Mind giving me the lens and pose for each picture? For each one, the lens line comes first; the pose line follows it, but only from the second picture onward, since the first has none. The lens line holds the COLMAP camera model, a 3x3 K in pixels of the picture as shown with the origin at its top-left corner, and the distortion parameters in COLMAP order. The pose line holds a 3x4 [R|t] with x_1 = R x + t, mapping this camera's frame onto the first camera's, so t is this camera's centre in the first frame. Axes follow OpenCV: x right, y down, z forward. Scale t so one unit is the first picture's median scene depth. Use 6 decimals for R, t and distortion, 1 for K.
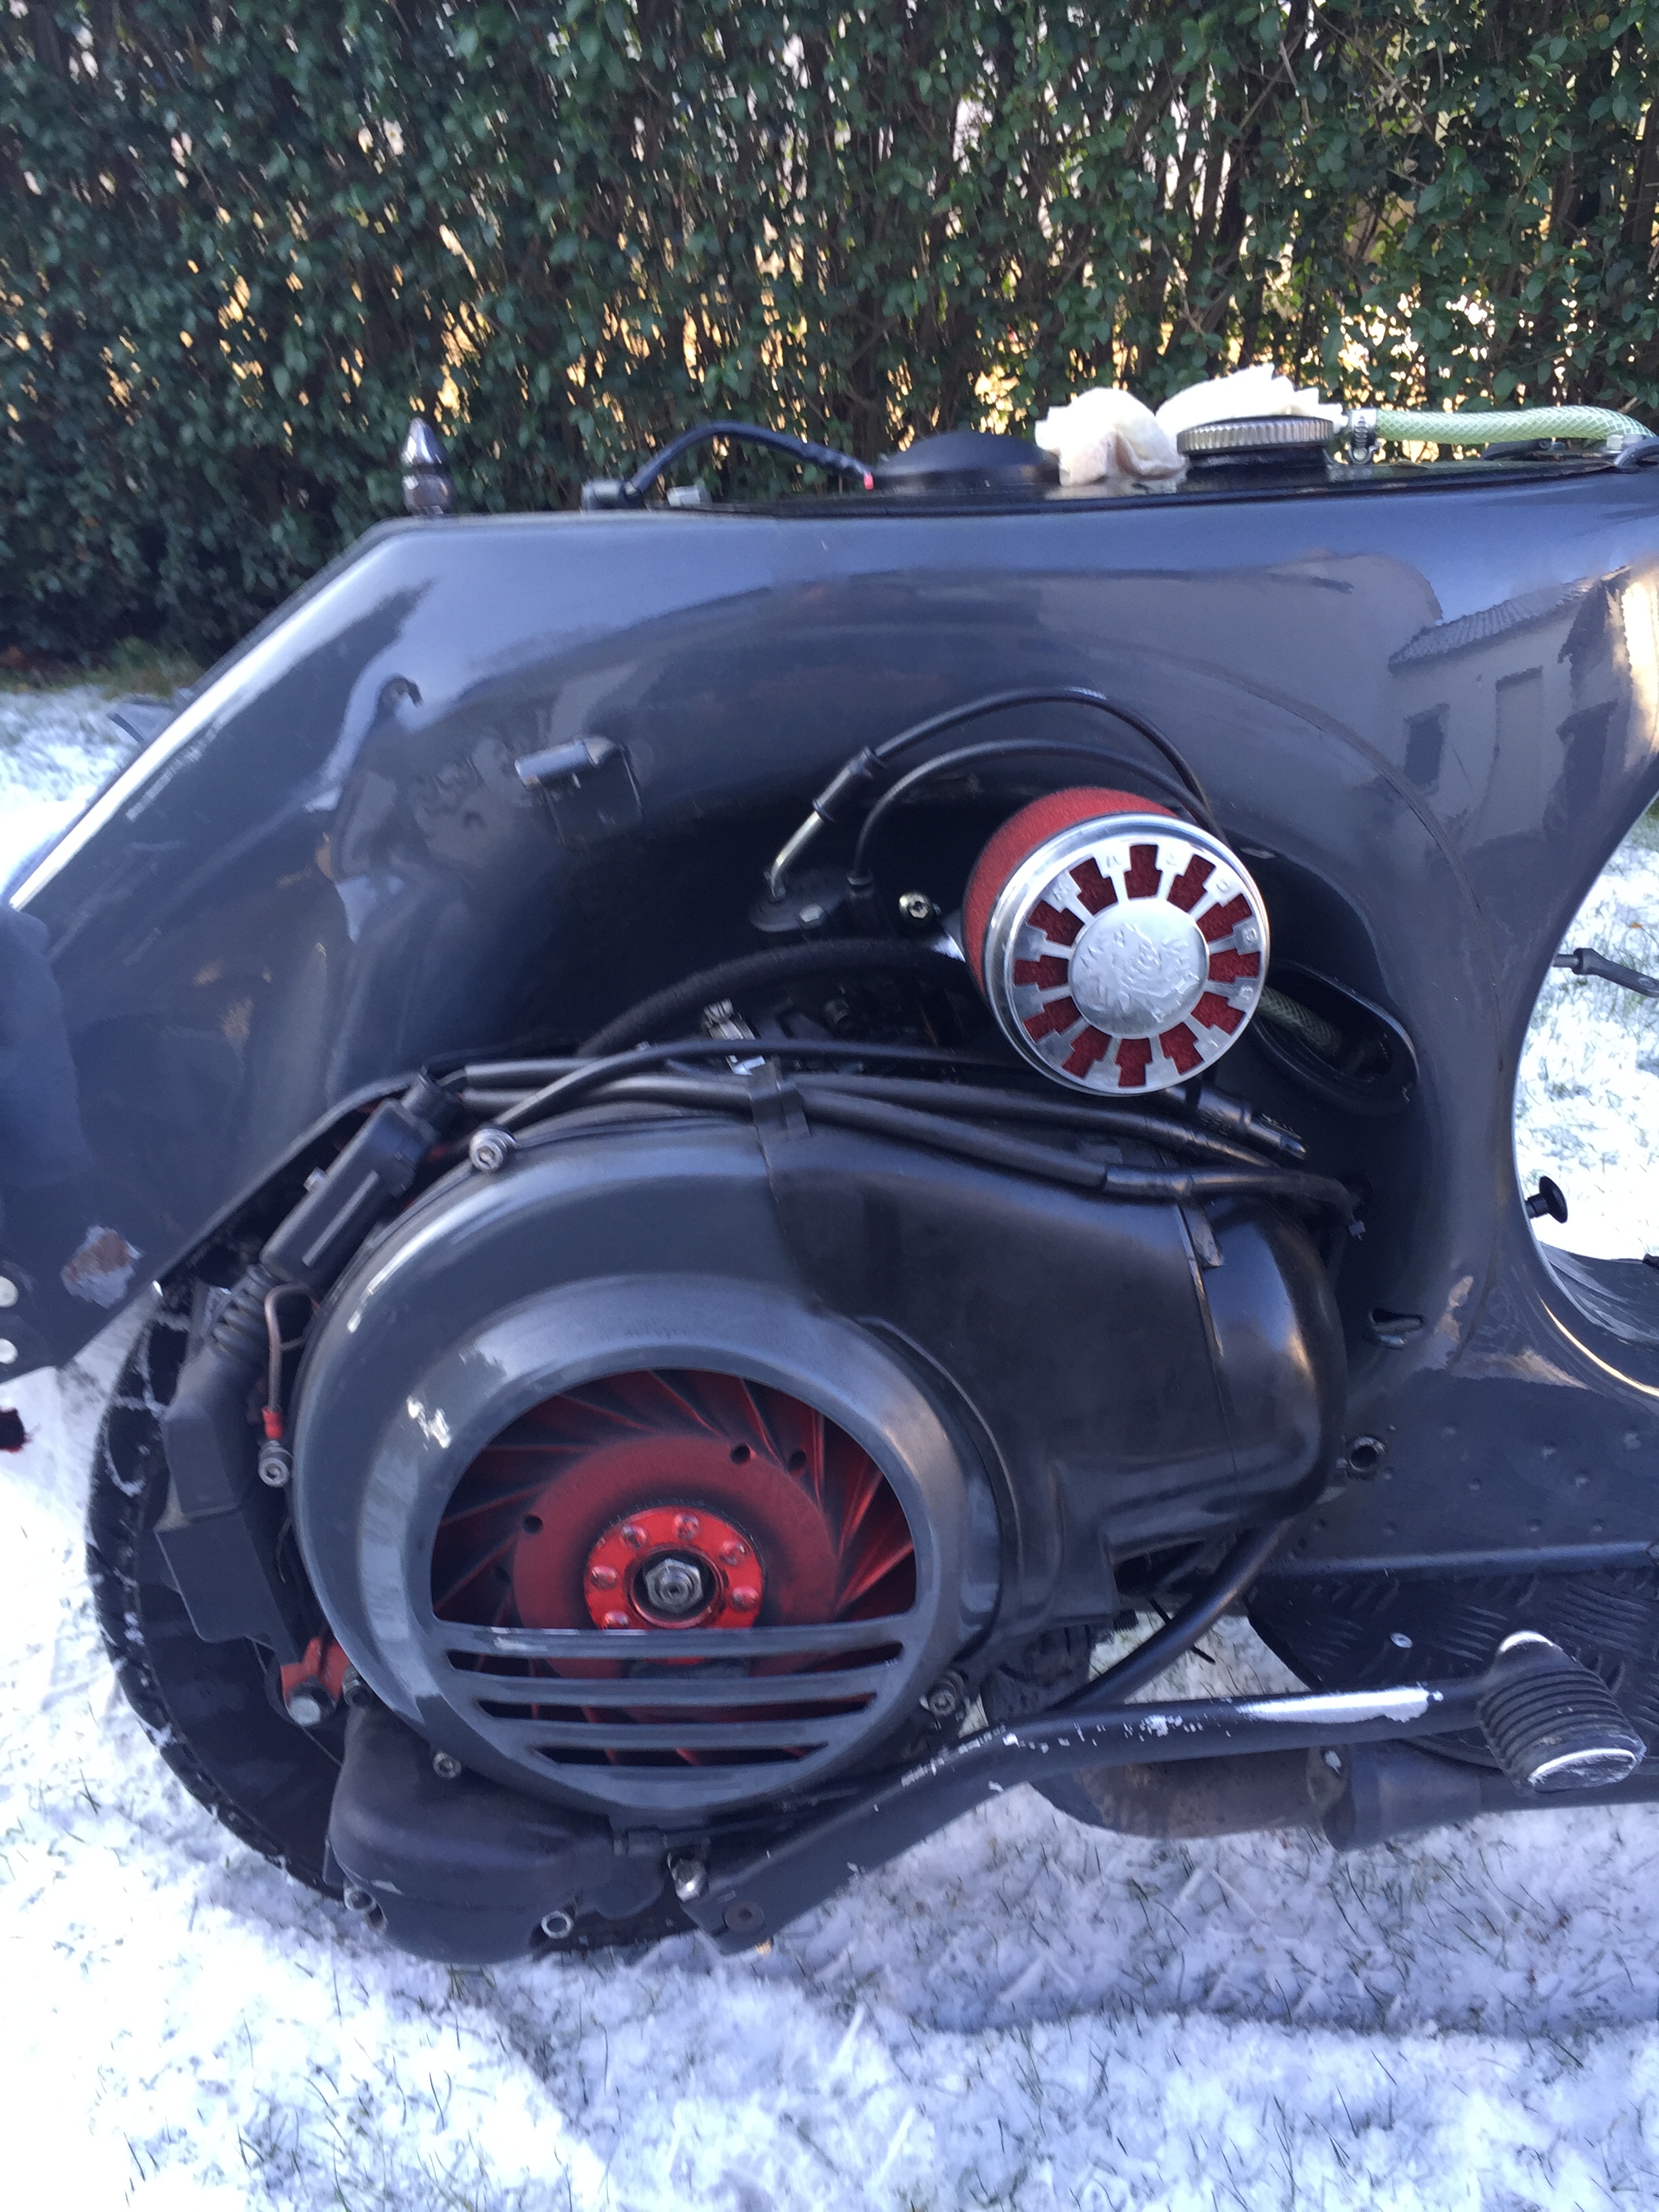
lens RADIAL K [[2067.7, 0, 829.5], [0, 2067.7, 1106.0], [0, 0, 1]] dist [0.013135, -0.003038]
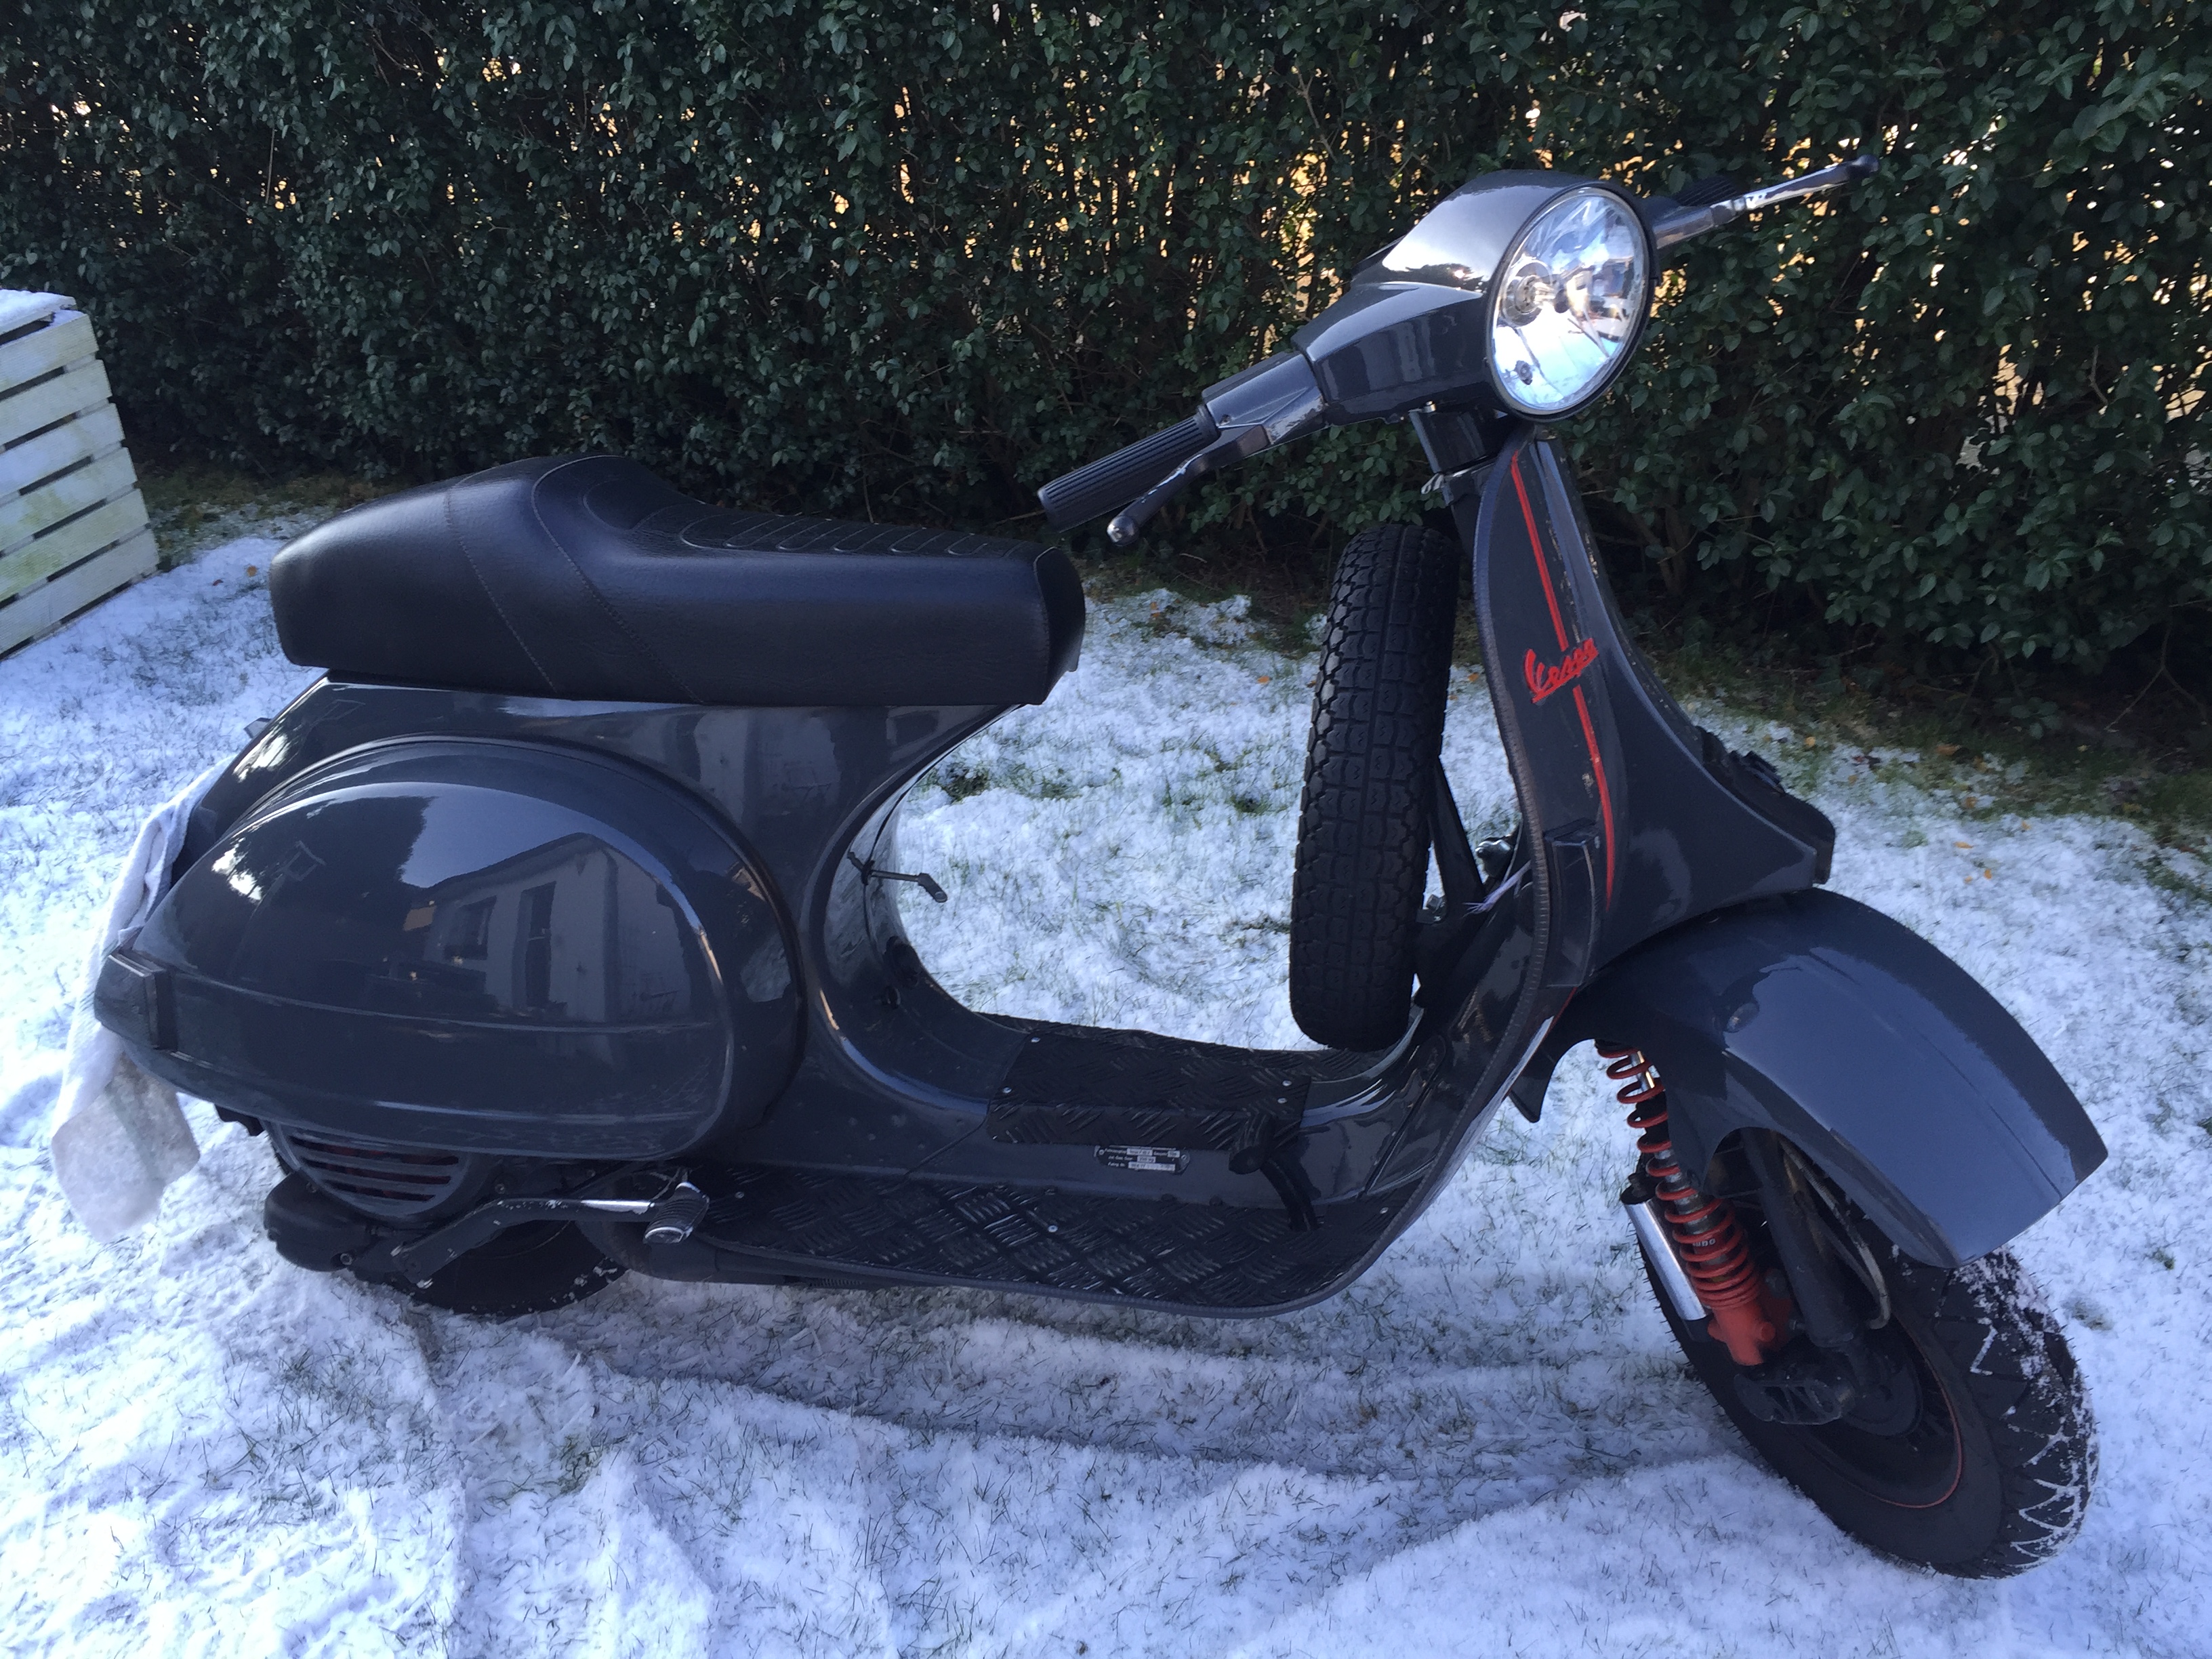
lens RADIAL K [[2067.7, 0, 1106.0], [0, 2067.7, 829.5], [0, 0, 1]] dist [0.013135, -0.003038]
pose [[0.965378, 0.085399, -0.246479, 0.963056], [-0.077994, 0.996164, 0.039668, -0.197956], [0.248921, -0.019070, 0.968336, -0.824435]]
